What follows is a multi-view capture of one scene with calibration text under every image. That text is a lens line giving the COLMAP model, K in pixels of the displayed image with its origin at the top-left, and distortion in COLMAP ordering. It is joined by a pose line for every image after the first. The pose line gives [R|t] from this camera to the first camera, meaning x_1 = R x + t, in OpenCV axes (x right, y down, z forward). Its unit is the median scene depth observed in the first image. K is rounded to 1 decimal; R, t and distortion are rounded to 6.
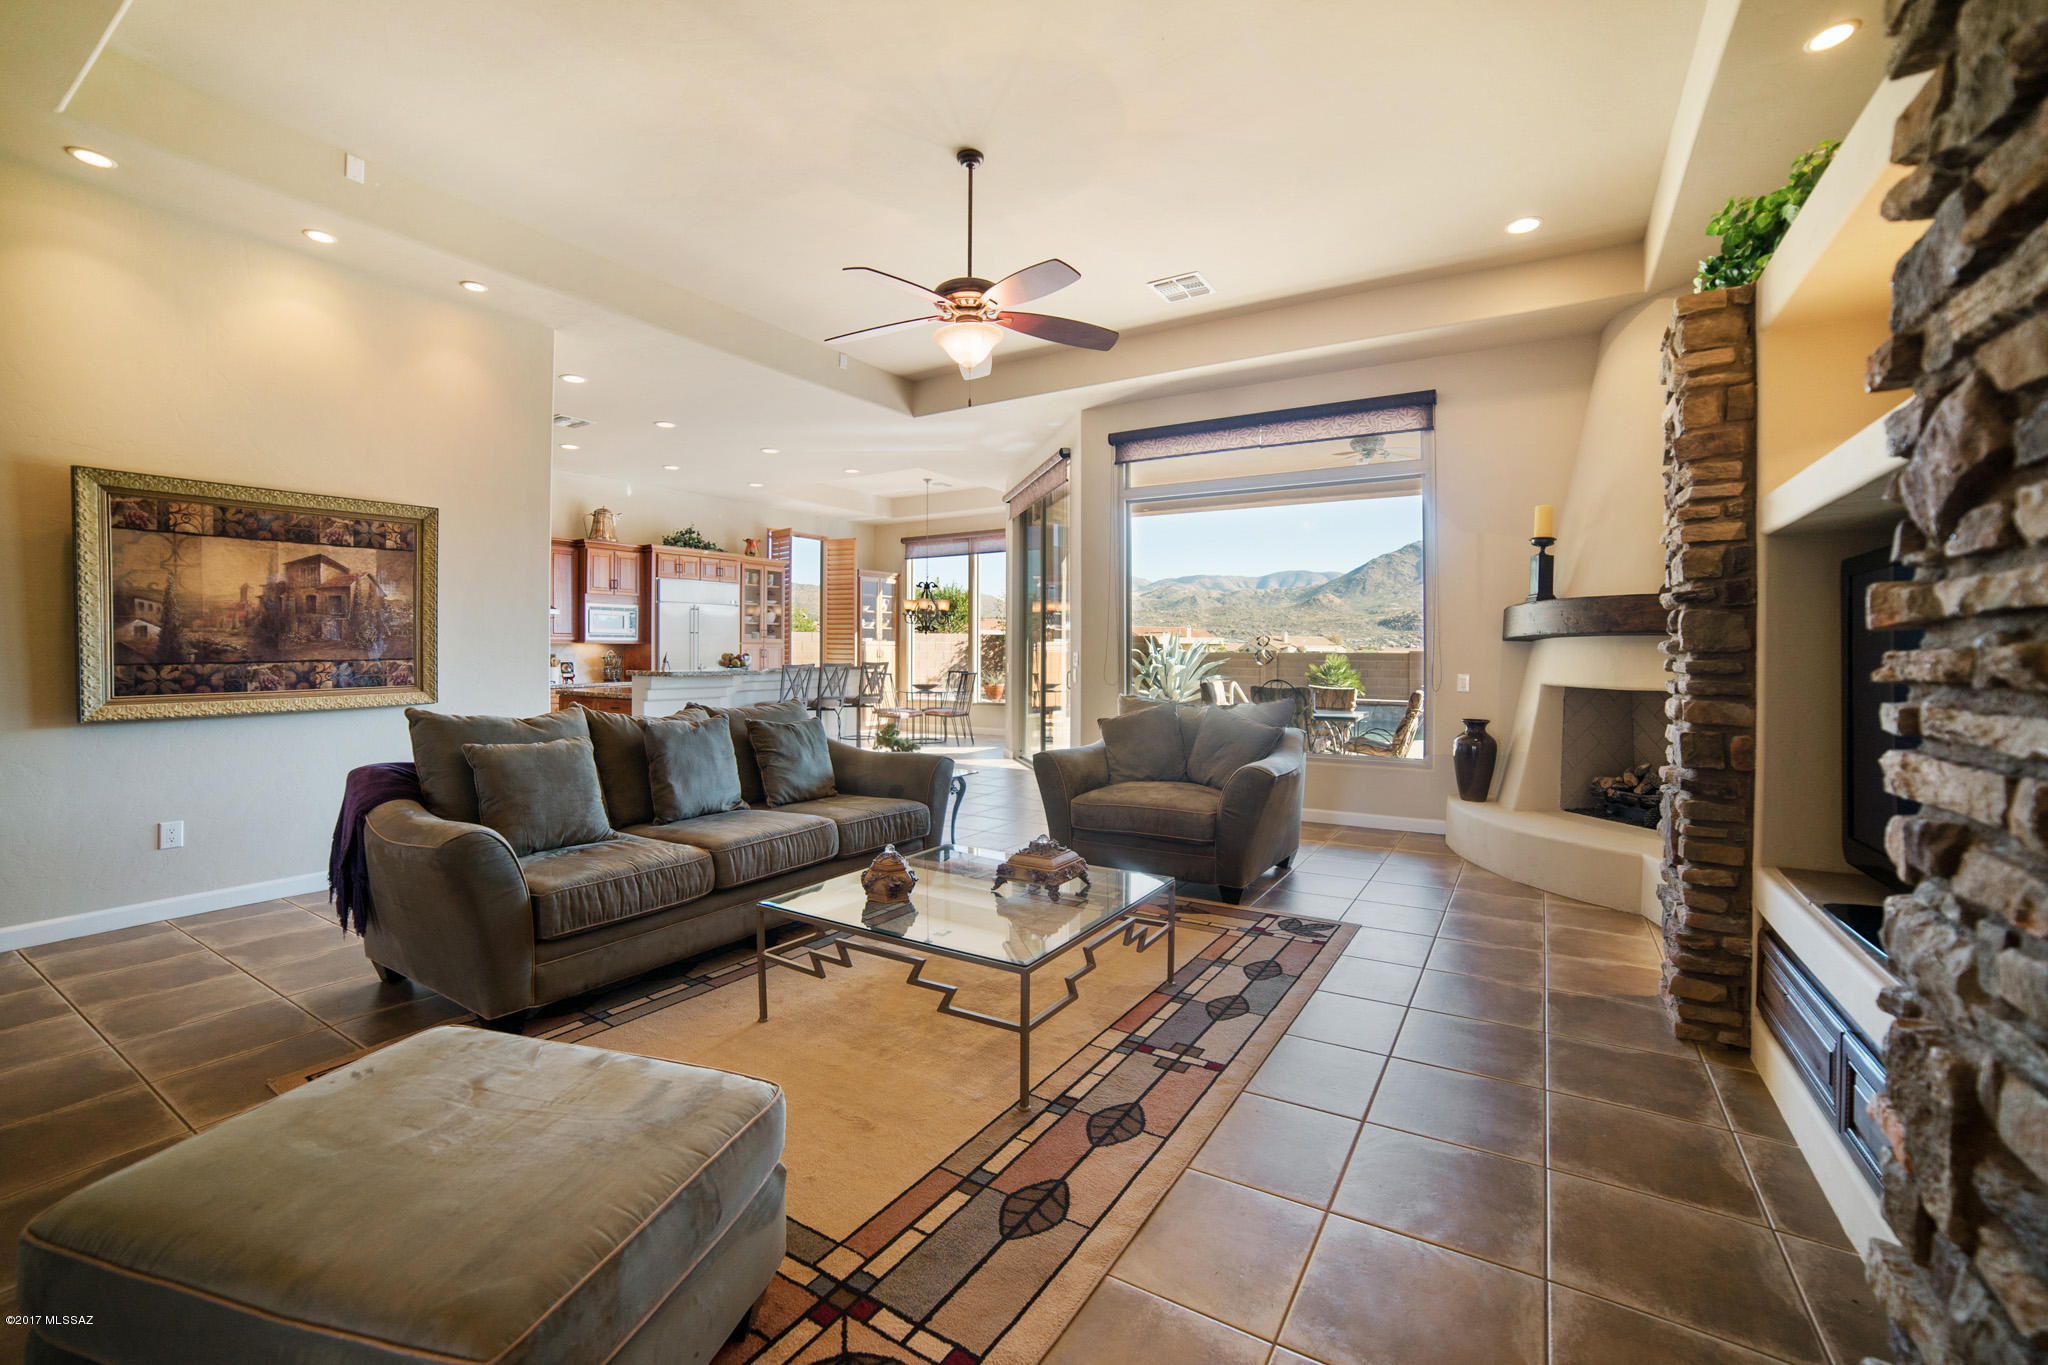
lens RADIAL K [[866.8, 0, 1030.2], [0, 866.8, 645.5], [0, 0, 1]] dist [-0.000416, 0.000054]
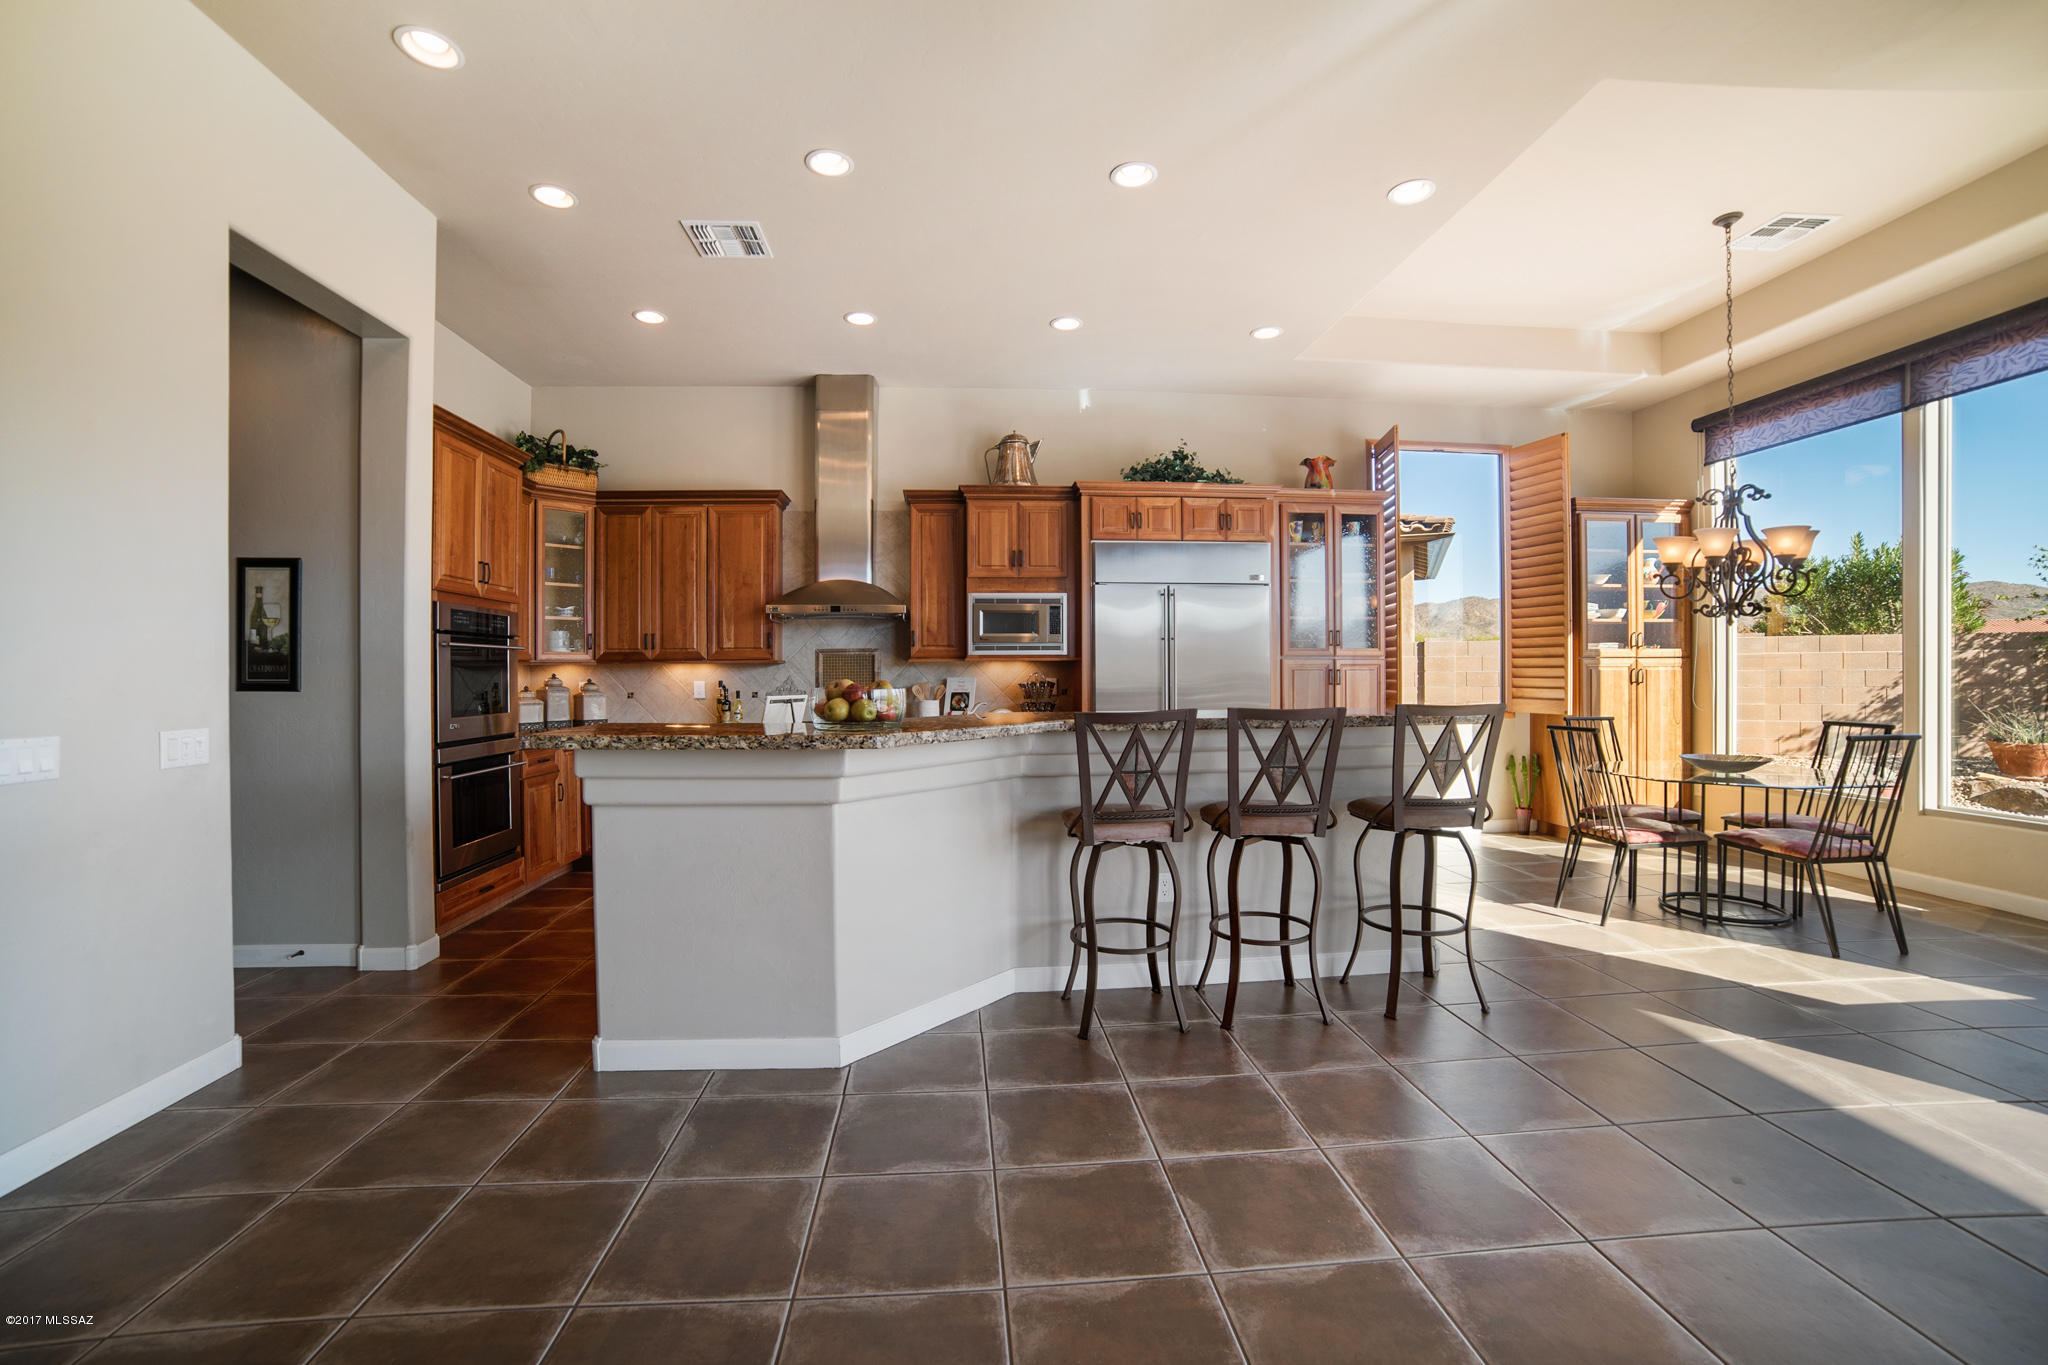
lens RADIAL K [[826.7, 0, 1024.0], [0, 826.7, 682.5], [0, 0, 1]] dist [-0.024344, 0.000164]
pose [[0.588208, 0.016177, -0.808548, -0.013260], [0.004014, 0.999729, 0.022922, 0.001687], [0.808699, -0.016729, 0.587984, 0.490229]]
